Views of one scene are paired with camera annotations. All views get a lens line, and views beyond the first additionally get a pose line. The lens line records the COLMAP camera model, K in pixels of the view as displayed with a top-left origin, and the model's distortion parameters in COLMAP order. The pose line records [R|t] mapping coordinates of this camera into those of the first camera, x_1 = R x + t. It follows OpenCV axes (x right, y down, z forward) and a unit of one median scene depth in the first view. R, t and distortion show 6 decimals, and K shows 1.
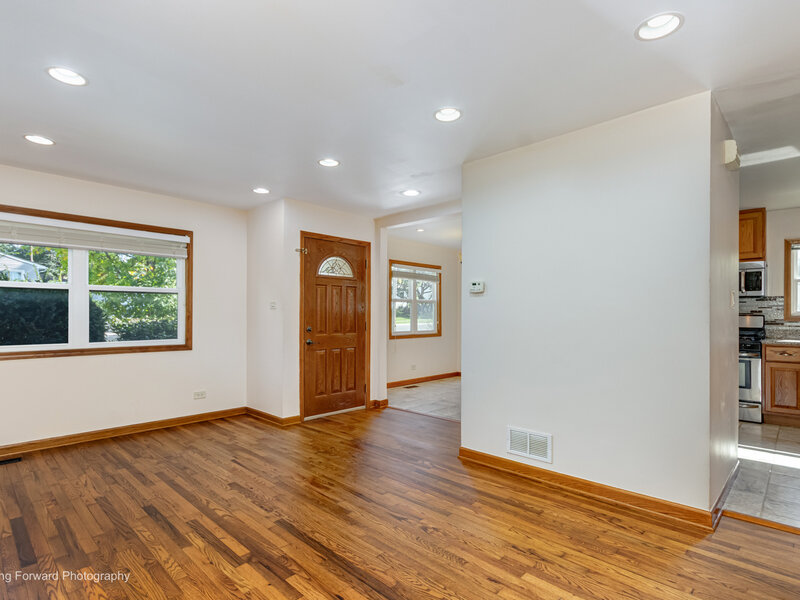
lens RADIAL K [[423.6, 0, 399.0], [0, 423.6, 318.0], [0, 0, 1]] dist [0.003405, 0.000331]
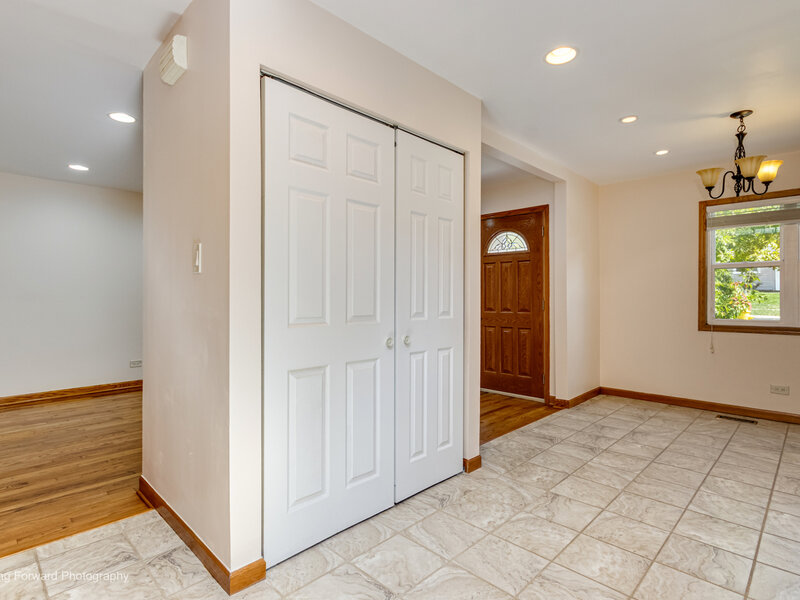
lens RADIAL K [[421.1, 0, 393.7], [0, 421.1, 300.0], [0, 0, 1]] dist [0.004538, 0.000280]
pose [[-0.023811, 0.005697, -0.999700, 0.881943], [-0.004849, 0.999971, 0.005814, 0.006604], [0.999705, 0.004986, -0.023783, 0.826640]]
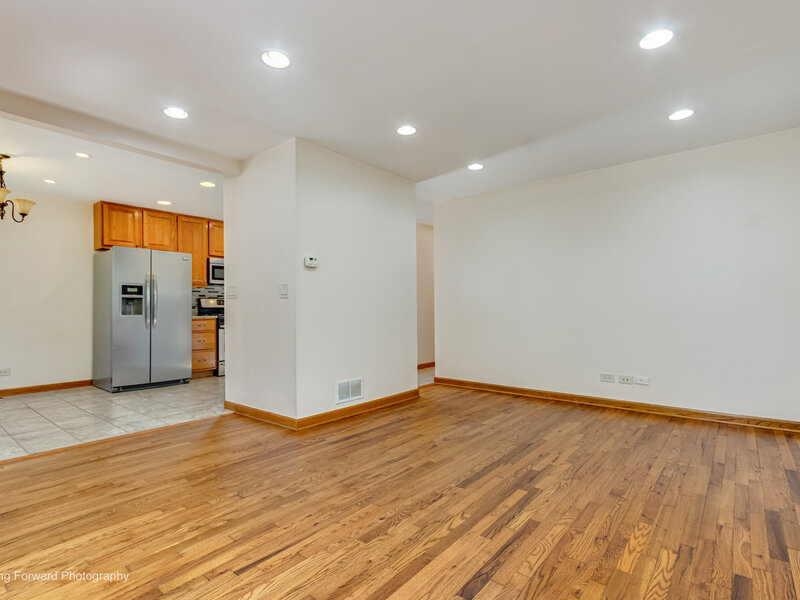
lens RADIAL K [[421.1, 0, 393.7], [0, 421.1, 300.0], [0, 0, 1]] dist [0.004538, 0.000280]
pose [[-0.080688, 0.021905, 0.996499, -0.657516], [0.014208, 0.999682, -0.020824, 0.035438], [-0.996638, 0.012478, -0.080974, 0.646839]]
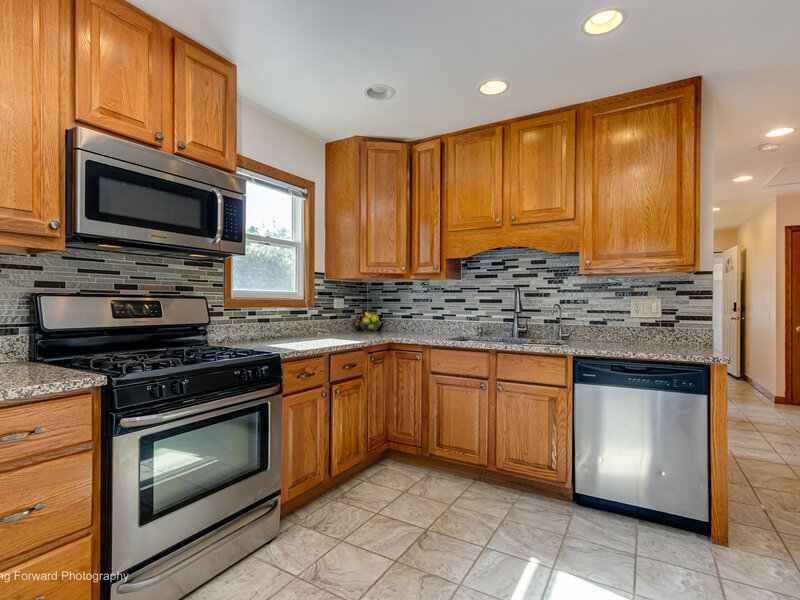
lens RADIAL K [[416.3, 0, 394.8], [0, 416.3, 306.3], [0, 0, 1]] dist [0.002647, 0.002455]
pose [[-0.225018, -0.003068, 0.974350, 0.387950], [0.001570, 0.999993, 0.003512, 0.000382], [-0.974353, 0.002320, -0.225012, 0.963129]]
